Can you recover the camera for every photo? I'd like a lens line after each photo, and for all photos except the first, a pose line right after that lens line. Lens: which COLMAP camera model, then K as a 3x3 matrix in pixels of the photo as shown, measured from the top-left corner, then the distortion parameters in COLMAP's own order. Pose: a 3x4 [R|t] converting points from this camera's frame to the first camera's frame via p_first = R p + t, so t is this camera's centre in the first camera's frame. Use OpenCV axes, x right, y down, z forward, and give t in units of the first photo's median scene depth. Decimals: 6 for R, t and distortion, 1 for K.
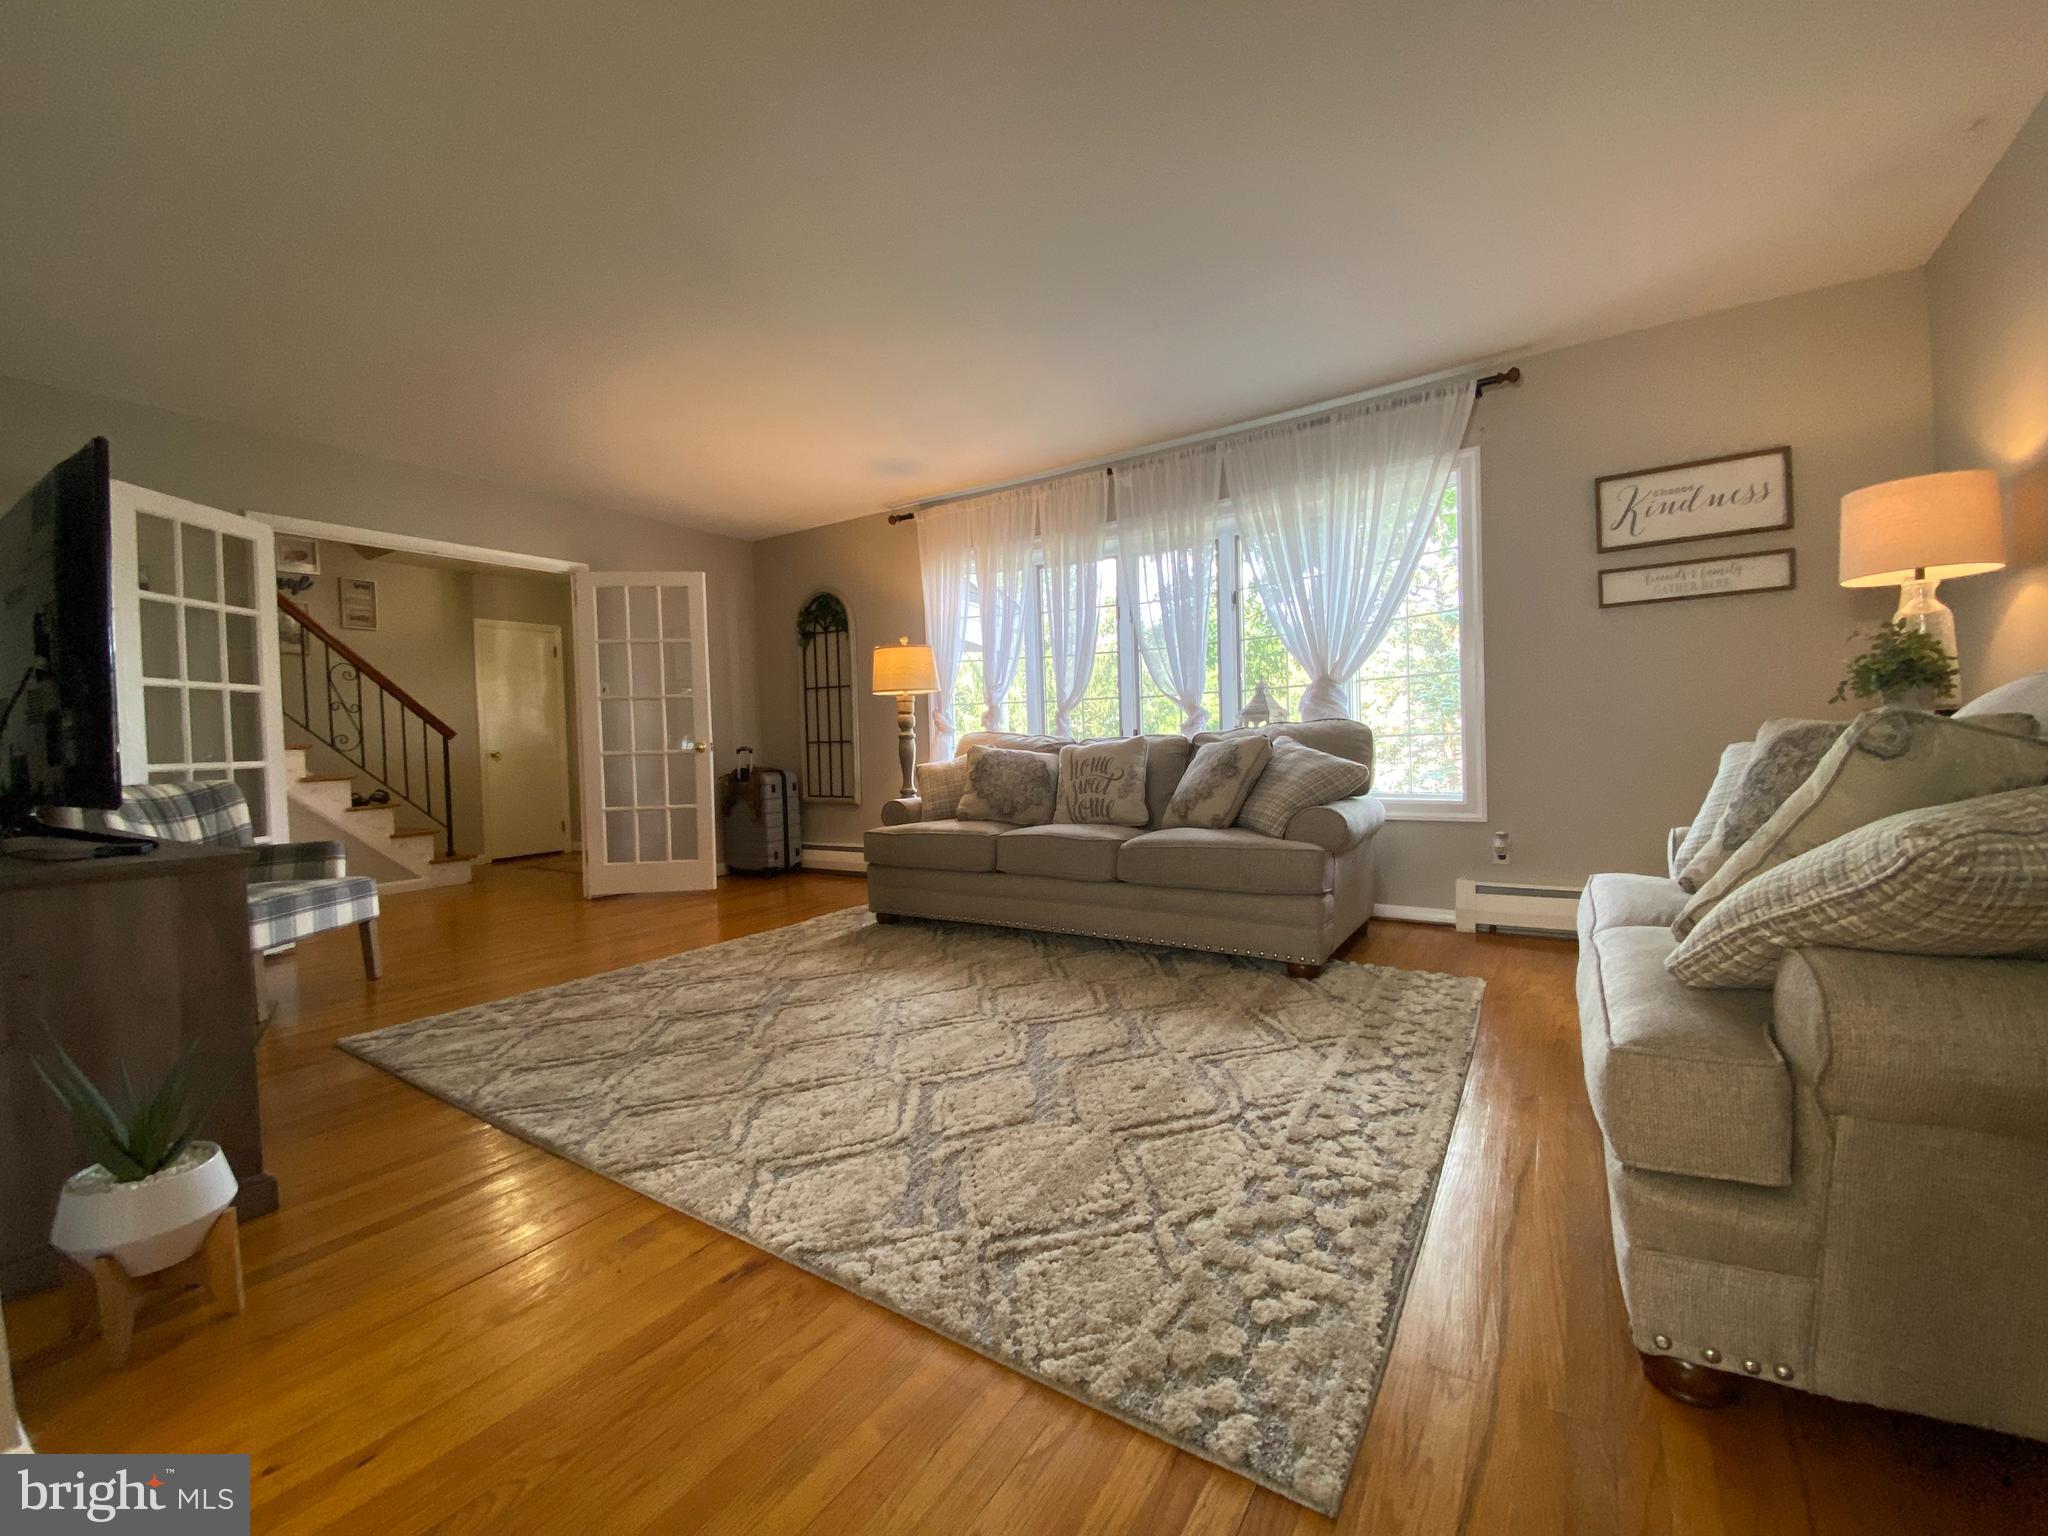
lens RADIAL K [[878.4, 0, 1024.0], [0, 878.4, 768.0], [0, 0, 1]] dist [0.022750, -0.024362]
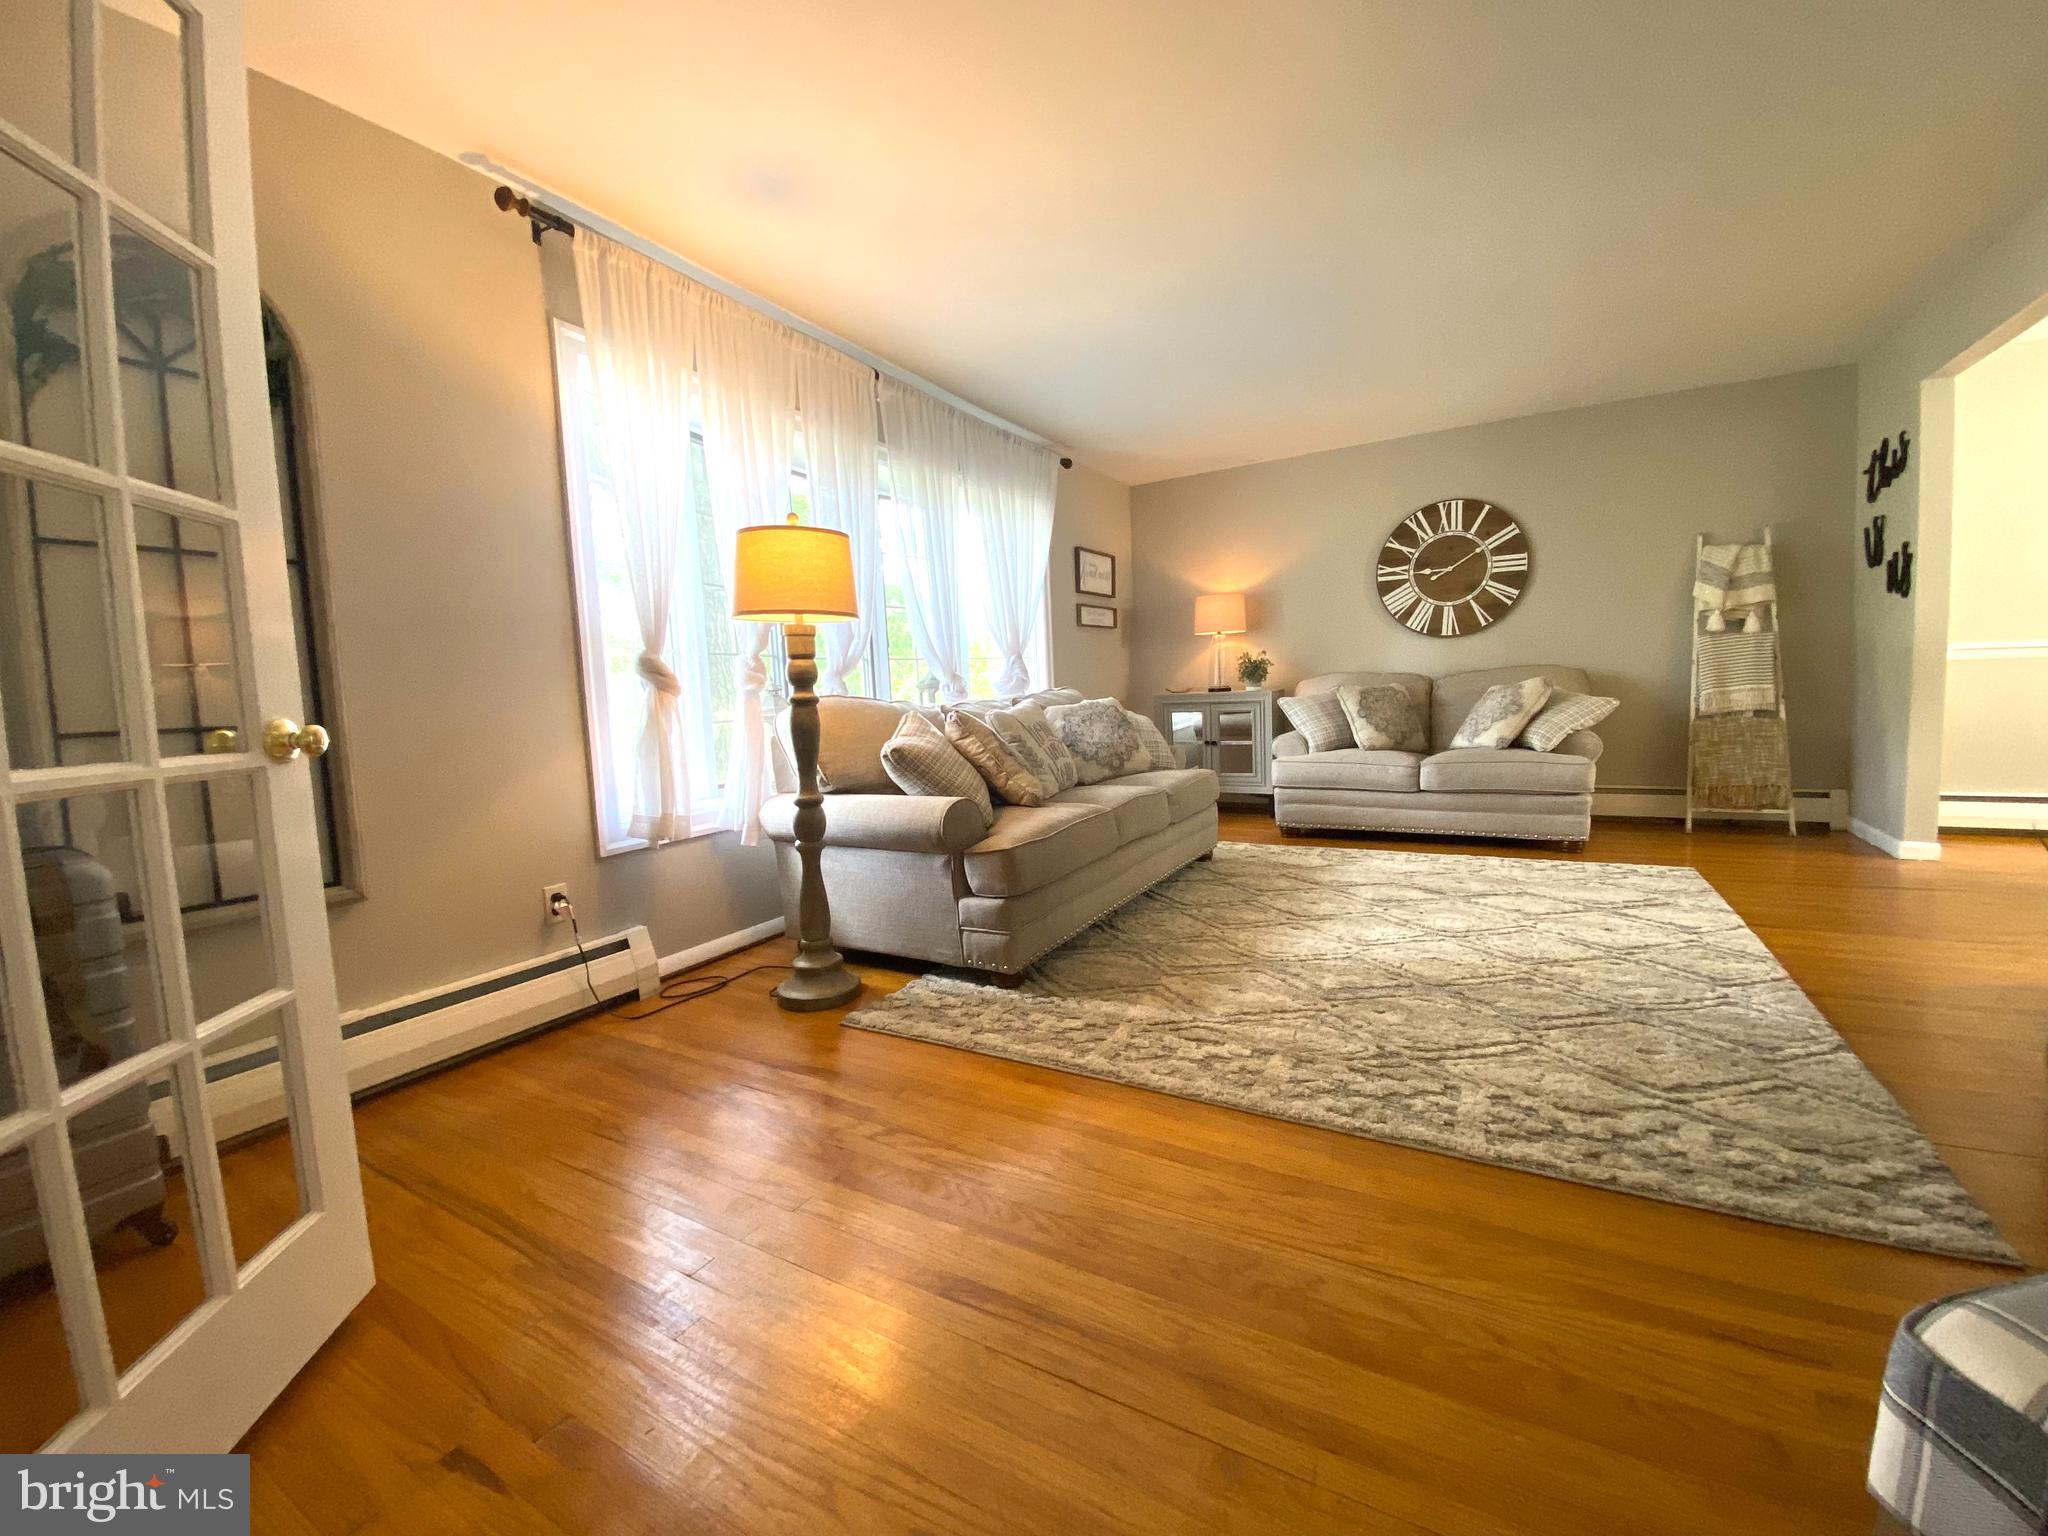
lens RADIAL K [[878.4, 0, 1024.0], [0, 878.4, 768.0], [0, 0, 1]] dist [0.022750, -0.024362]
pose [[-0.092146, -0.050464, 0.994466, -0.983667], [0.073373, 0.995656, 0.057323, -0.020934], [-0.993039, 0.078249, -0.088043, 1.290641]]
